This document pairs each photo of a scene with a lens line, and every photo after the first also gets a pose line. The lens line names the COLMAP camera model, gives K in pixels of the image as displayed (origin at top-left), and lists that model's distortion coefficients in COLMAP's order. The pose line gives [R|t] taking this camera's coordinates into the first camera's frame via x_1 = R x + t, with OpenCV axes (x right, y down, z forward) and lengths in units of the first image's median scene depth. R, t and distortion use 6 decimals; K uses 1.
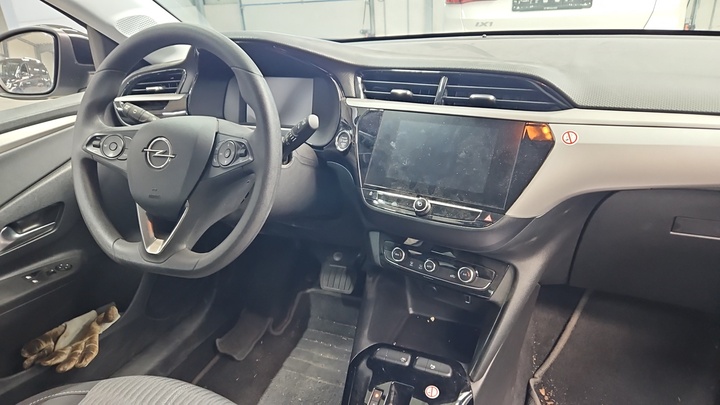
lens RADIAL K [[488.8, 0, 355.9], [0, 488.8, 198.9], [0, 0, 1]] dist [0.025810, -0.012787]
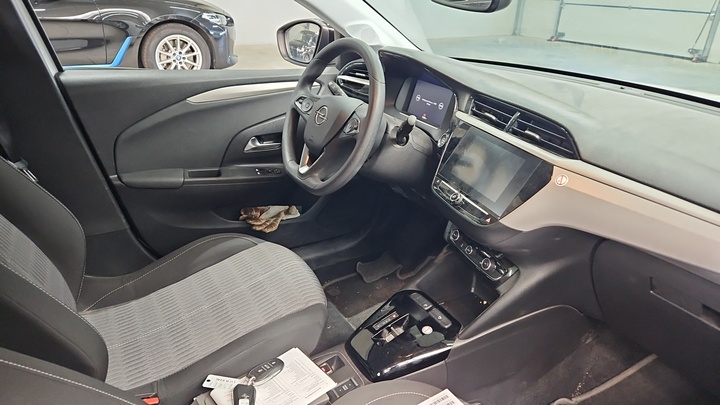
lens RADIAL K [[488.8, 0, 364.2], [0, 488.8, 204.2], [0, 0, 1]] dist [0.025810, -0.012787]
pose [[0.813286, 0.329146, -0.479821, 0.506396], [-0.313789, 0.942540, 0.114695, -0.039287], [0.490002, 0.057282, 0.869837, -0.280634]]
